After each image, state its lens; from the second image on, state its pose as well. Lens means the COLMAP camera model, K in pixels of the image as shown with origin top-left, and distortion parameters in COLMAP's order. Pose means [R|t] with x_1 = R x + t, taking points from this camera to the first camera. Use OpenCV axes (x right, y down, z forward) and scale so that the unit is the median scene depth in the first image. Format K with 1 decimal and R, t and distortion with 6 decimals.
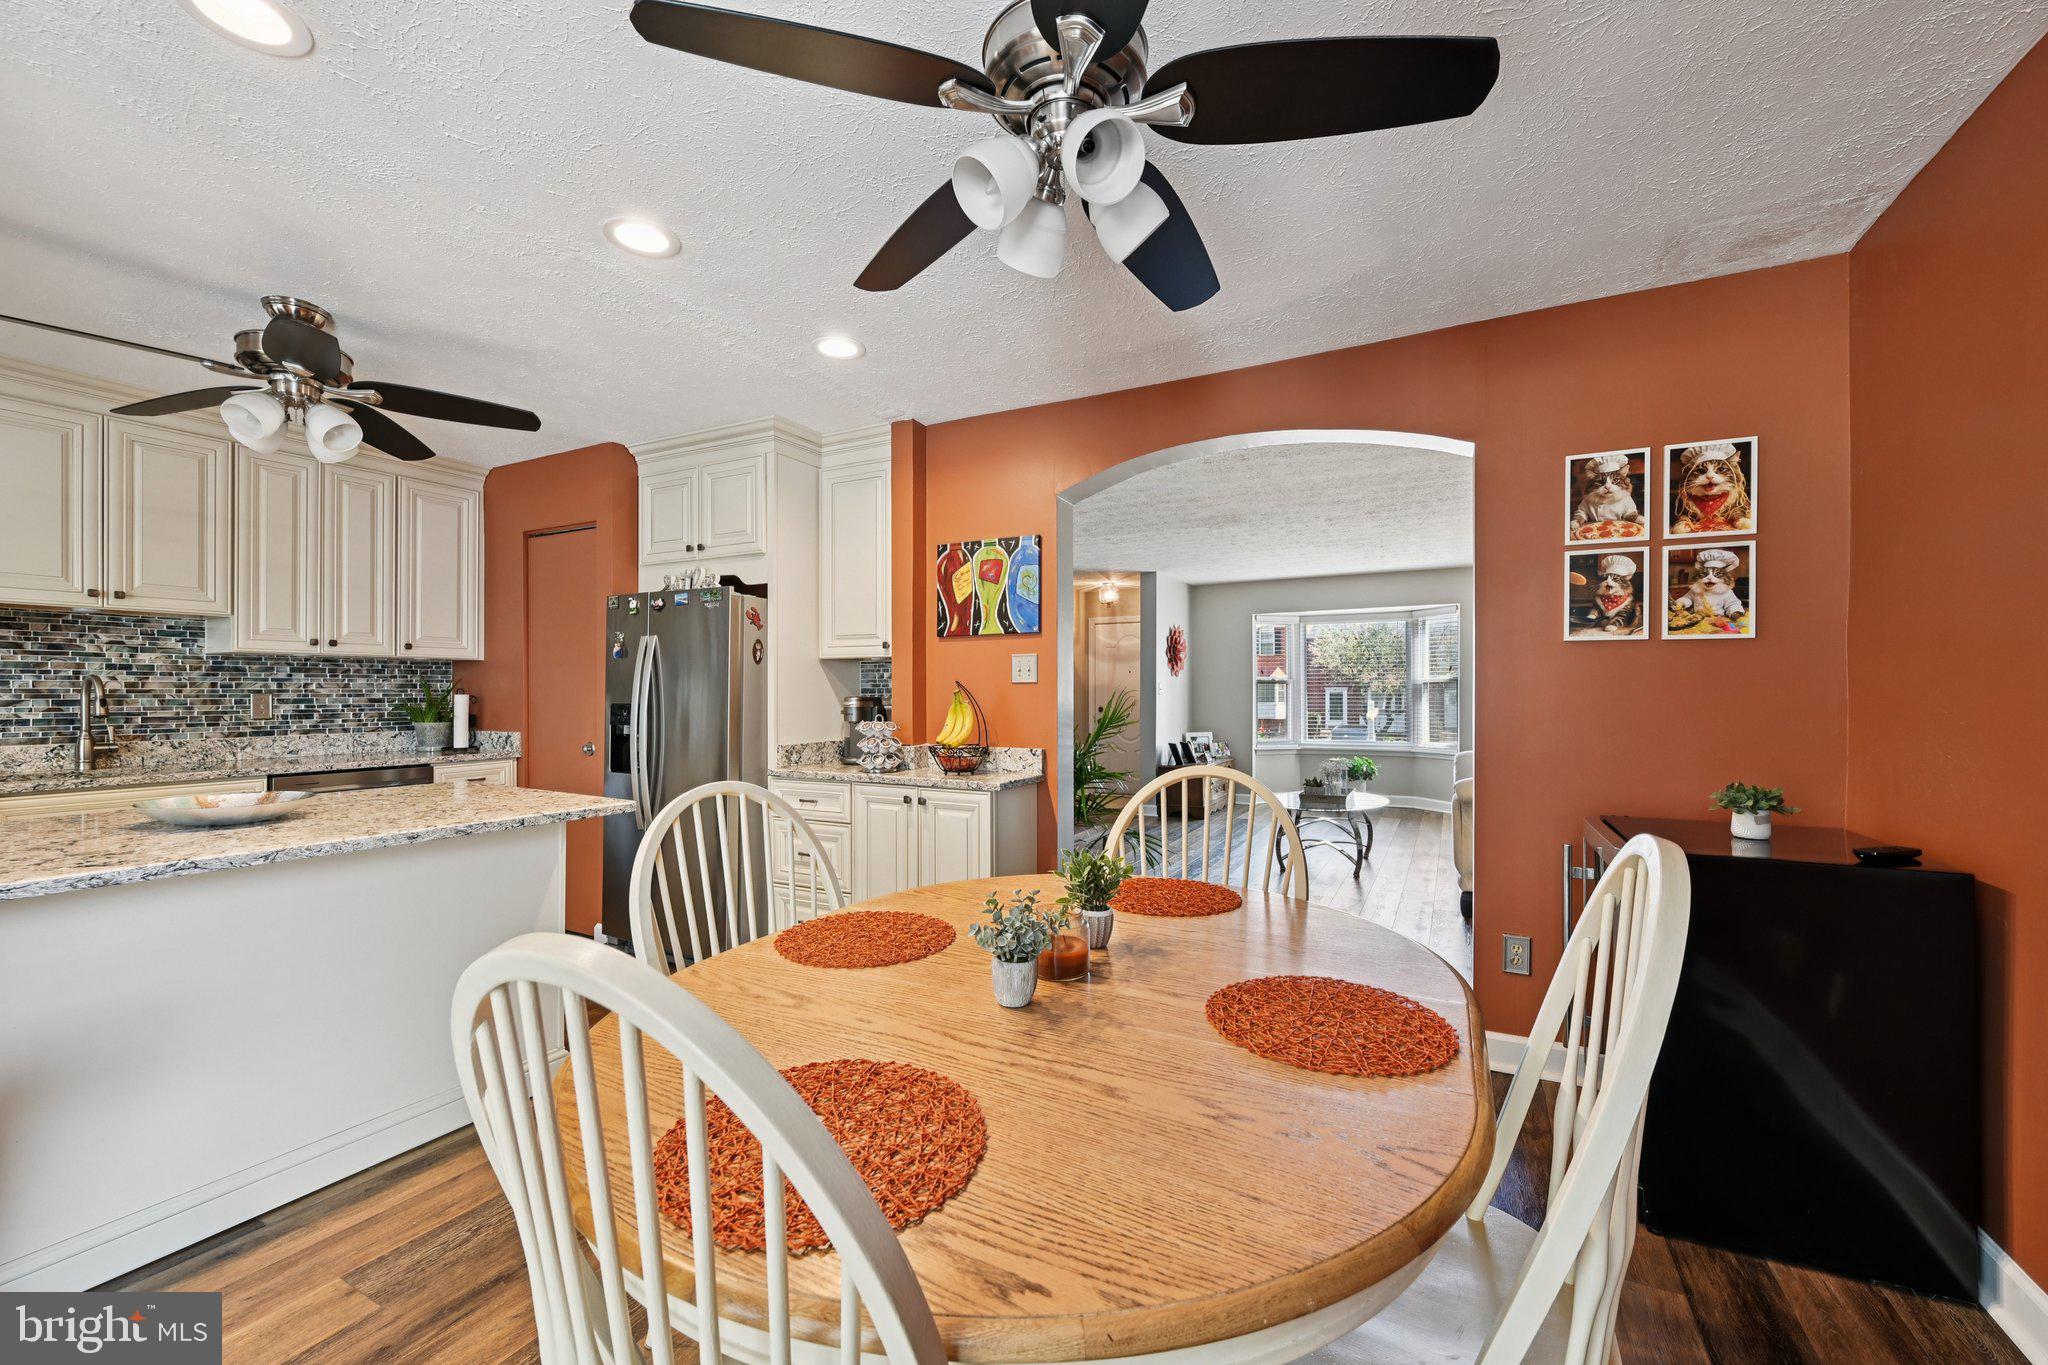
lens RADIAL K [[805.5, 0, 1033.8], [0, 805.5, 691.1], [0, 0, 1]] dist [-0.004428, 0.000185]
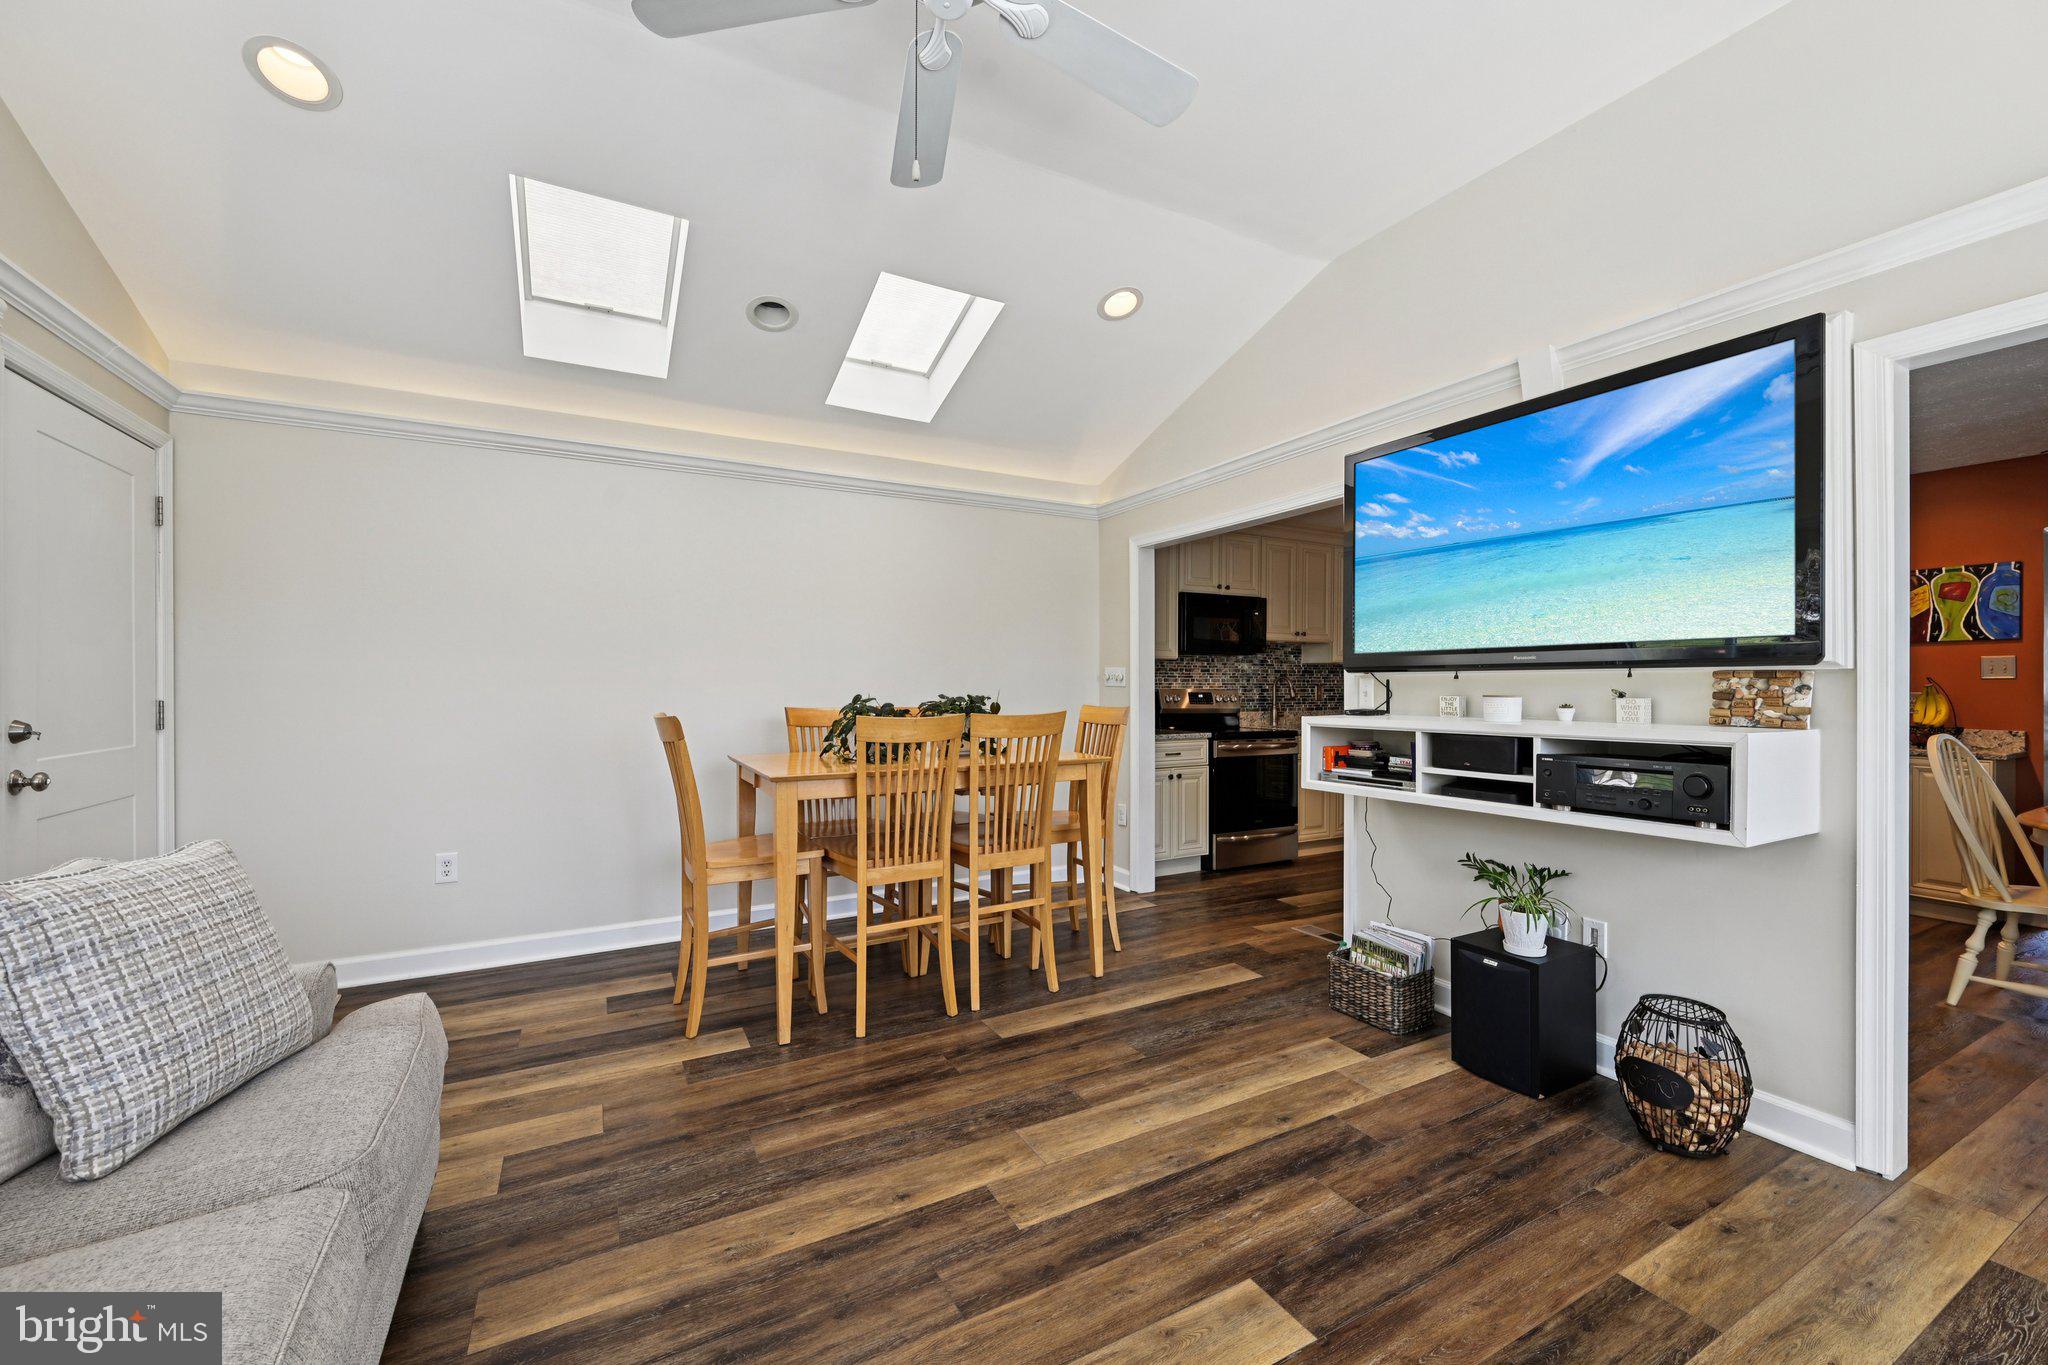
lens RADIAL K [[808.3, 0, 1033.0], [0, 808.3, 688.0], [0, 0, 1]] dist [0.000524, 0.000109]
pose [[0.834186, 0.003575, -0.551471, -0.570130], [-0.002245, 0.999993, 0.003087, 0.003442], [0.551478, -0.001337, 0.834188, -0.883939]]
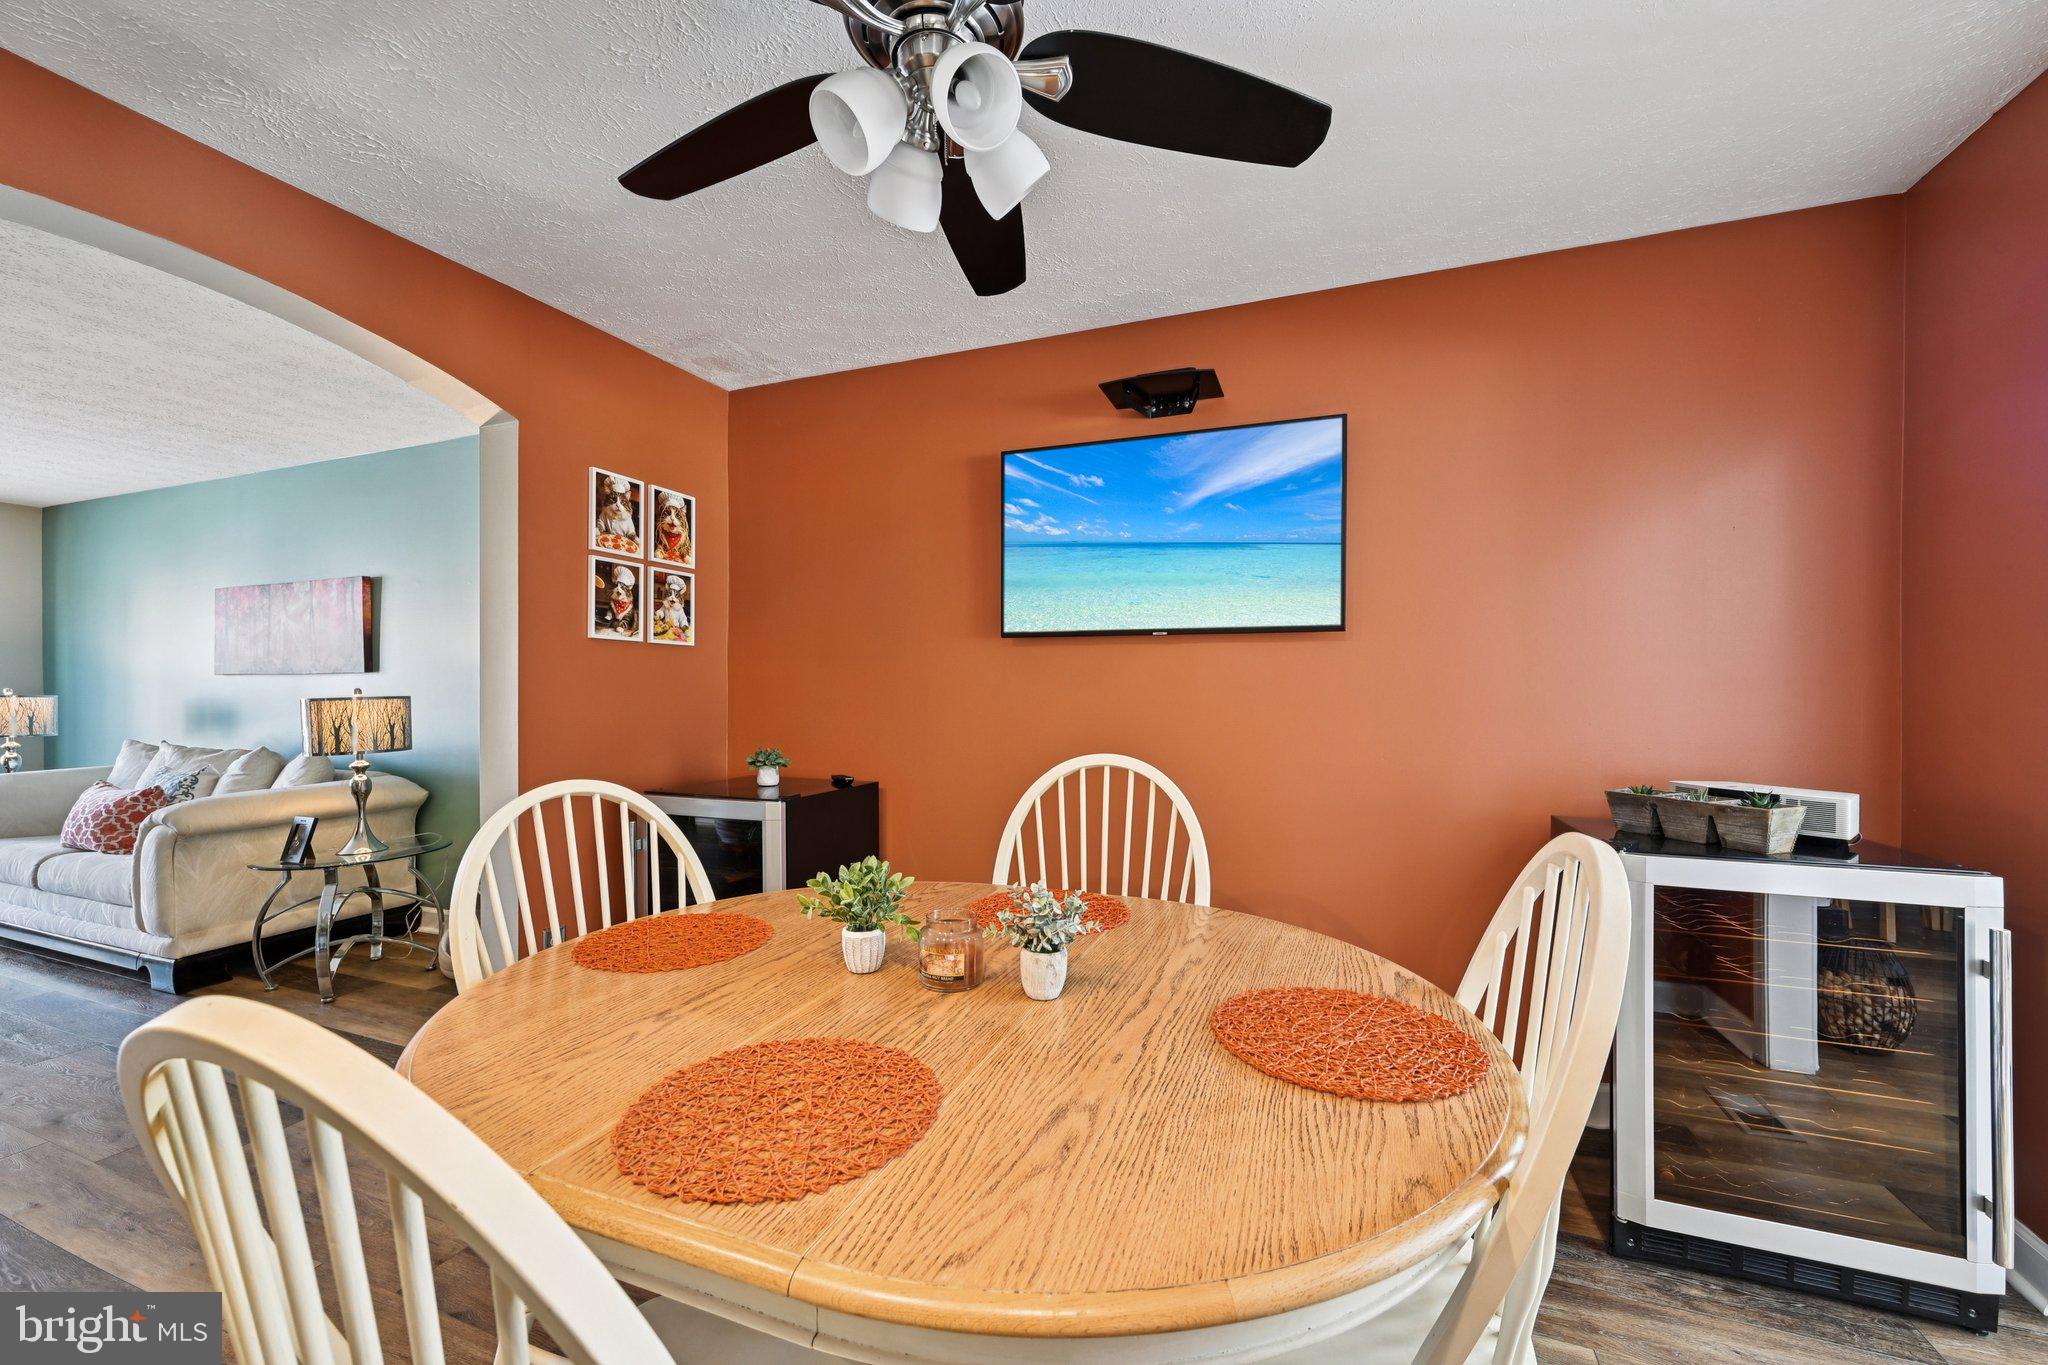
lens RADIAL K [[804.7, 0, 1032.4], [0, 804.7, 692.0], [0, 0, 1]] dist [-0.001306, 0.000201]
pose [[-0.109287, -0.004997, 0.993998, -0.350913], [0.000765, 0.999987, 0.005112, 0.003645], [-0.994010, 0.001319, -0.109282, 0.392684]]
